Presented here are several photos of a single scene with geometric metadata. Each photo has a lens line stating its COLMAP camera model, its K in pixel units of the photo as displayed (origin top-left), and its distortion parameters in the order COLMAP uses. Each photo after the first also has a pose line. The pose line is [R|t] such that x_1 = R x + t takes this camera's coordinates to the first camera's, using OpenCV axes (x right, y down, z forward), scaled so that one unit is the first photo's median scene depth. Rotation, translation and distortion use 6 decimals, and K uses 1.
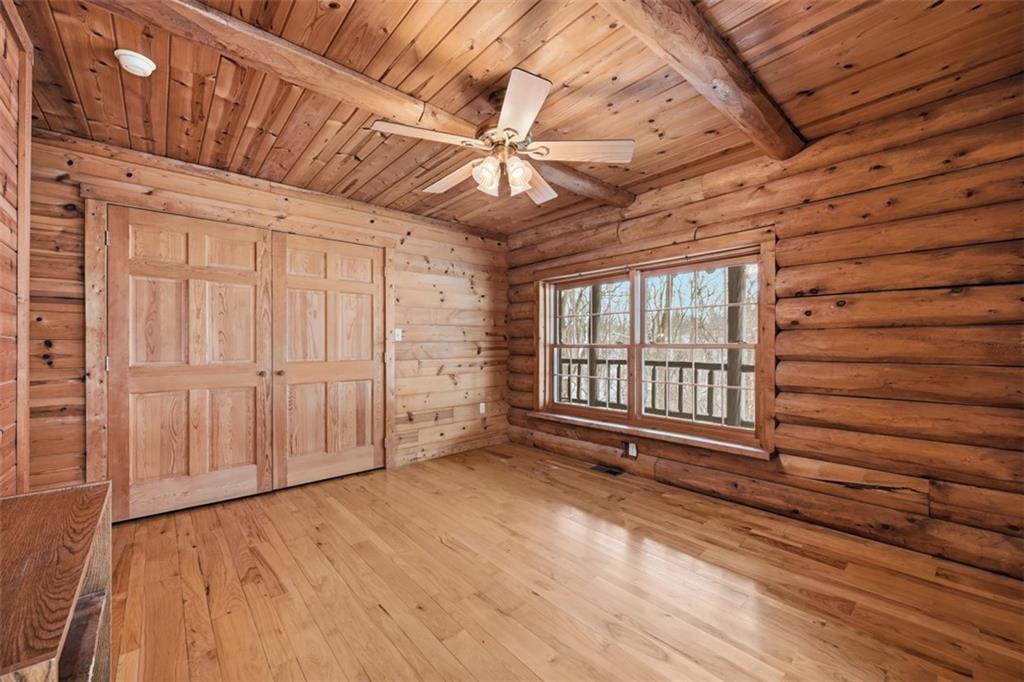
lens RADIAL K [[403.3, 0, 511.5], [0, 403.3, 339.7], [0, 0, 1]] dist [-0.008509, 0.001414]
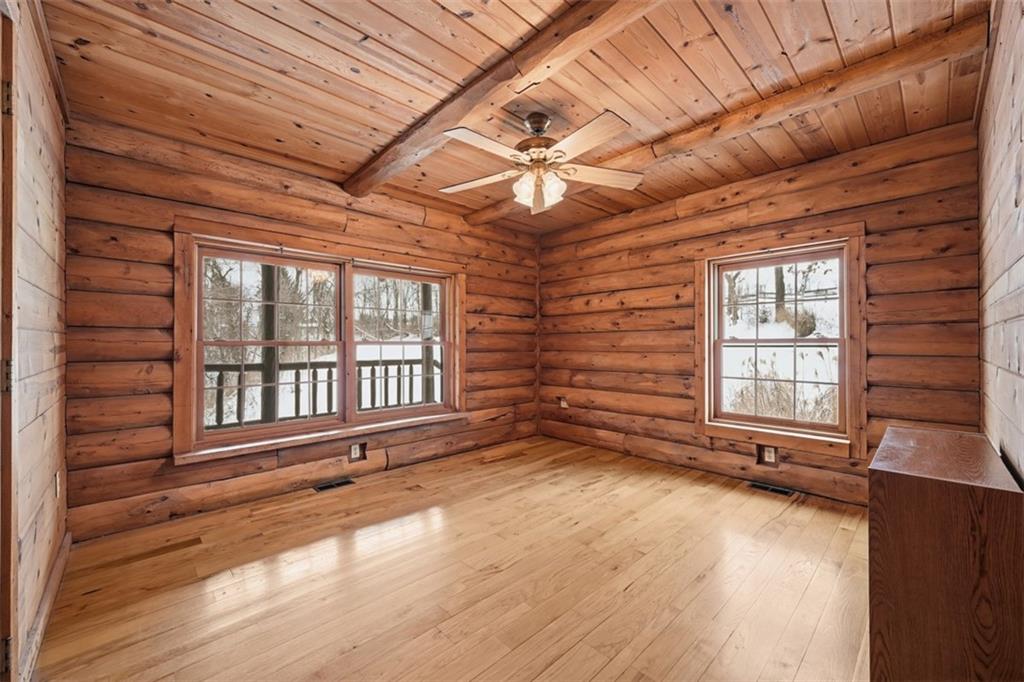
lens RADIAL K [[403.3, 0, 511.6], [0, 403.3, 344.9], [0, 0, 1]] dist [-0.008509, 0.001414]
pose [[-0.039574, 0.001861, 0.999215, -0.769290], [-0.003968, 0.999990, -0.002020, 0.021624], [-0.999209, -0.004045, -0.039567, 0.761839]]
